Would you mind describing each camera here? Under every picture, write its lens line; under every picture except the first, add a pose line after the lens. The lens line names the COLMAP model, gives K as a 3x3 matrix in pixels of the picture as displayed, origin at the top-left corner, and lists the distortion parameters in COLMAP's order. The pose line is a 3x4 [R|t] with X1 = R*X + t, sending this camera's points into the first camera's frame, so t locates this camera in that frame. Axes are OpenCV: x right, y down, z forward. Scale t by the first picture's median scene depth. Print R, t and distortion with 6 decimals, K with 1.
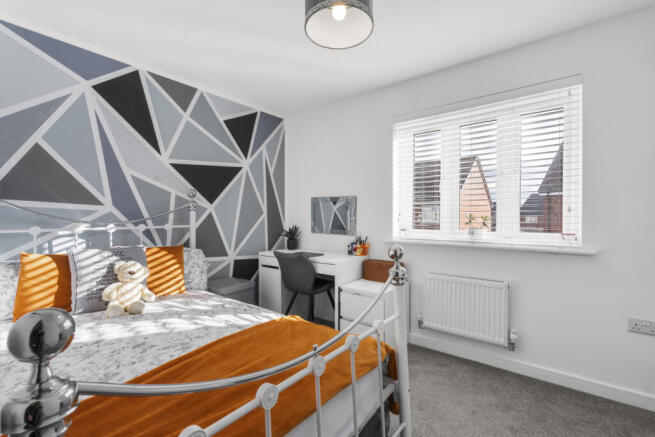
lens RADIAL K [[288.6, 0, 344.4], [0, 288.6, 211.7], [0, 0, 1]] dist [-0.005735, 0.002928]
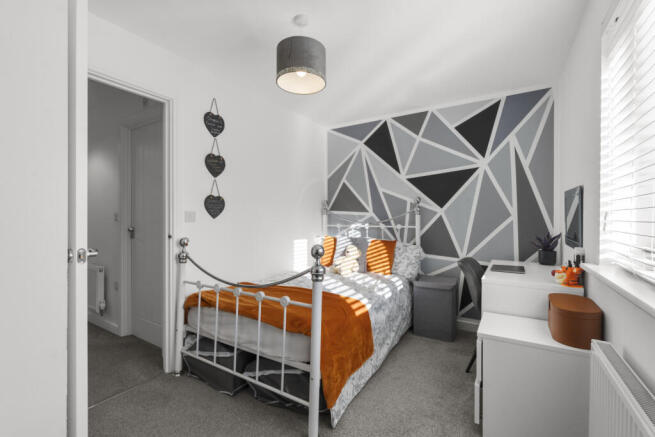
lens RADIAL K [[288.6, 0, 327.4], [0, 288.6, 216.1], [0, 0, 1]] dist [-0.005735, 0.002928]
pose [[0.085276, -0.009562, -0.996311, 0.653004], [0.011208, 0.999900, -0.008637, 0.010343], [0.996294, -0.010430, 0.085375, 0.503386]]
